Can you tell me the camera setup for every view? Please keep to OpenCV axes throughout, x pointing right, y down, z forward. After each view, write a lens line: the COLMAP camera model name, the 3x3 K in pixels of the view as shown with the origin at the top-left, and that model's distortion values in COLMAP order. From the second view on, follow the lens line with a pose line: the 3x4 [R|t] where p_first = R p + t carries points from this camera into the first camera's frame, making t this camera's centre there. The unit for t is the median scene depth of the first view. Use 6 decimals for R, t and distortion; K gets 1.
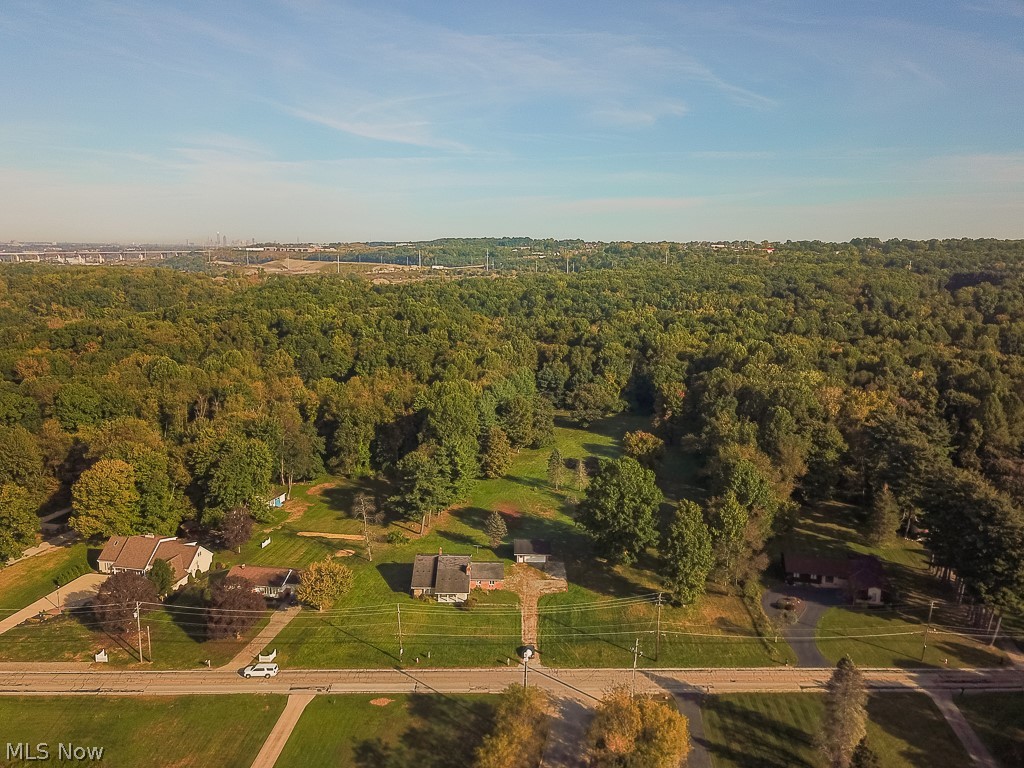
lens RADIAL K [[780.3, 0, 504.1], [0, 780.3, 380.8], [0, 0, 1]] dist [0.054686, -0.058729]
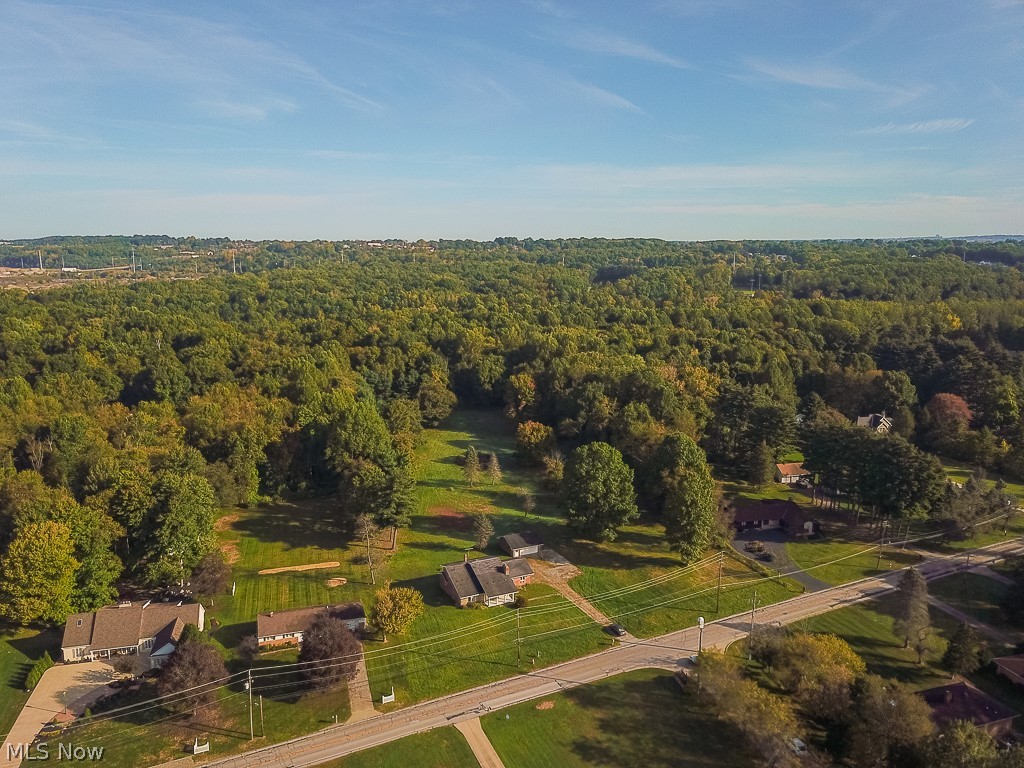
lens RADIAL K [[780.3, 0, 504.1], [0, 780.3, 380.8], [0, 0, 1]] dist [0.054686, -0.058729]
pose [[0.895975, -0.082235, 0.436424, -0.316625], [0.081242, 0.996474, 0.020976, -0.015795], [-0.436610, 0.016662, 0.899497, 0.059007]]
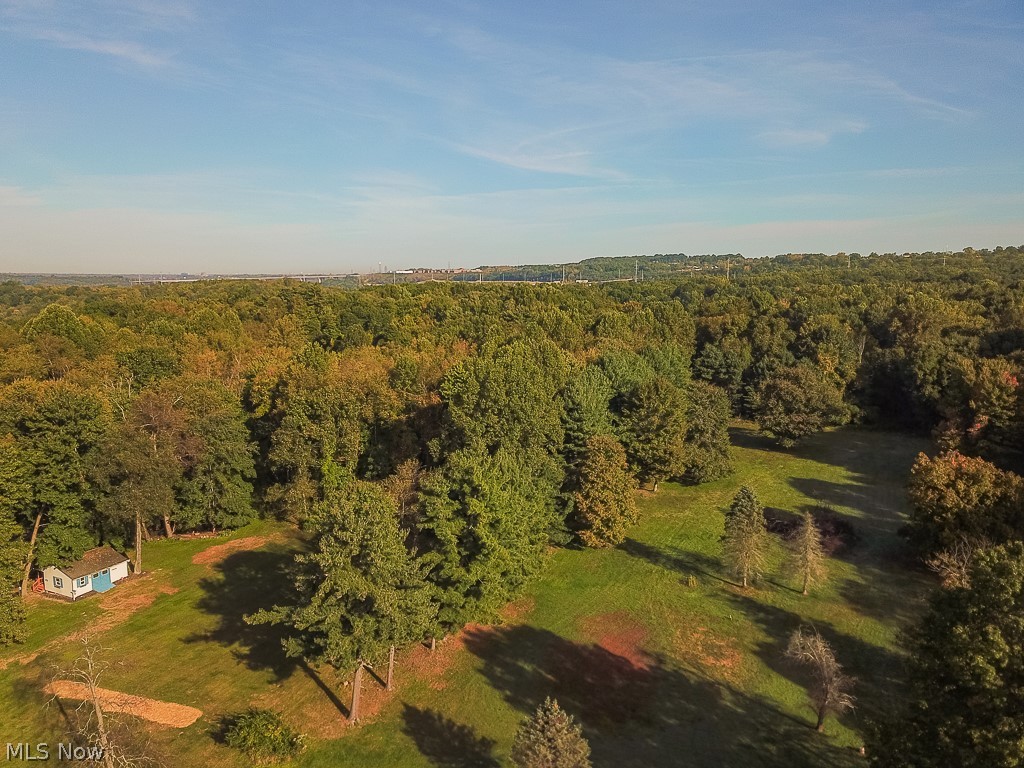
lens RADIAL K [[780.2, 0, 500.1], [0, 780.2, 385.2], [0, 0, 1]] dist [0.008853, 0.007963]
pose [[0.980665, 0.016141, -0.195025, 0.018818], [-0.022137, 0.999346, -0.028604, 0.046040], [0.194436, 0.032369, 0.980381, 0.546999]]
